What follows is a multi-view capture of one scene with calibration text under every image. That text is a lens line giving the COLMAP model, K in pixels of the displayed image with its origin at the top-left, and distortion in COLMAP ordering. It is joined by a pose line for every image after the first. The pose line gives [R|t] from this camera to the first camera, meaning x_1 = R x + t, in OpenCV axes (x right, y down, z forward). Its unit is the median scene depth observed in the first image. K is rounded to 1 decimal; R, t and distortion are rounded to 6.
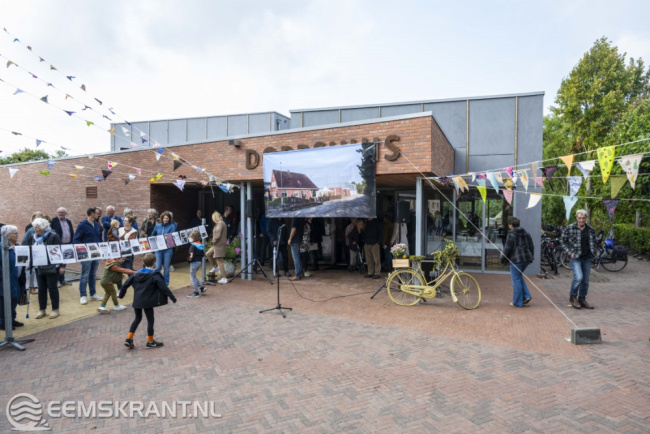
lens RADIAL K [[448.2, 0, 335.6], [0, 448.2, 214.4], [0, 0, 1]] dist [-0.000172, -0.000721]
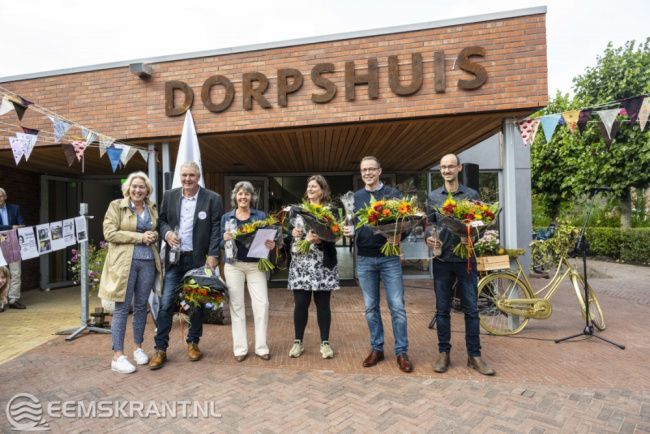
lens RADIAL K [[433.3, 0, 325.0], [0, 433.3, 217.0], [0, 0, 1]] dist [-0.005741, 0.001941]
pose [[0.934841, -0.018908, 0.354562, -0.247203], [0.031639, 0.999045, -0.030143, 0.055284], [-0.353653, 0.039397, 0.934547, 0.513278]]
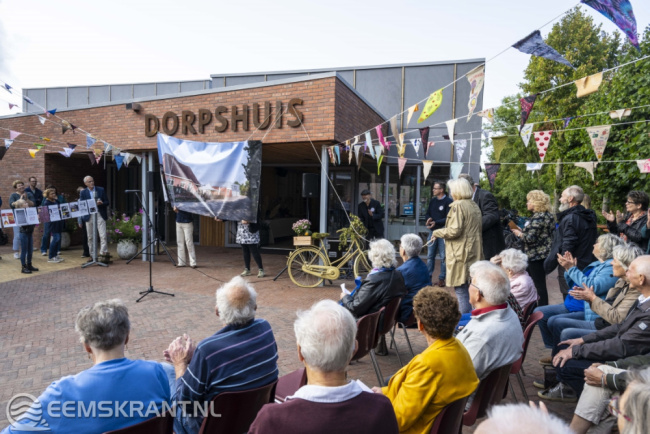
lens RADIAL K [[494.7, 0, 325.0], [0, 494.7, 217.0], [0, 0, 1]] dist [0.021505, -0.000947]
pose [[0.999089, 0.013099, 0.040614, 0.140338], [-0.014286, 0.999475, 0.029068, 0.028759], [-0.040212, -0.029622, 0.998752, -0.000270]]
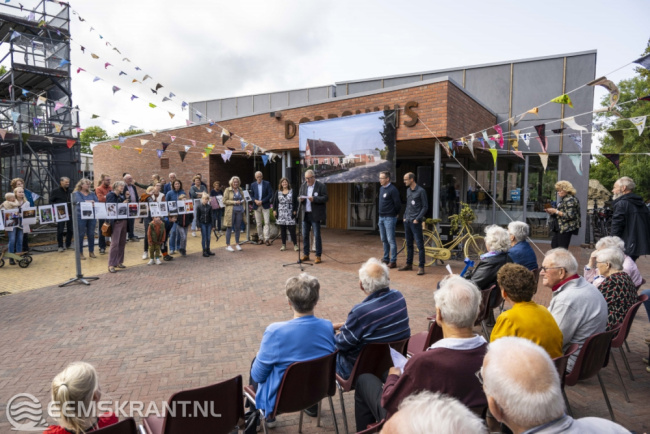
lens RADIAL K [[442.8, 0, 325.0], [0, 442.8, 217.0], [0, 0, 1]] dist [-0.000991, -0.000701]
pose [[0.980482, 0.014694, -0.196057, 0.127956], [-0.002071, 0.997920, 0.064435, 0.021132], [0.196596, -0.062771, 0.978473, -0.046918]]
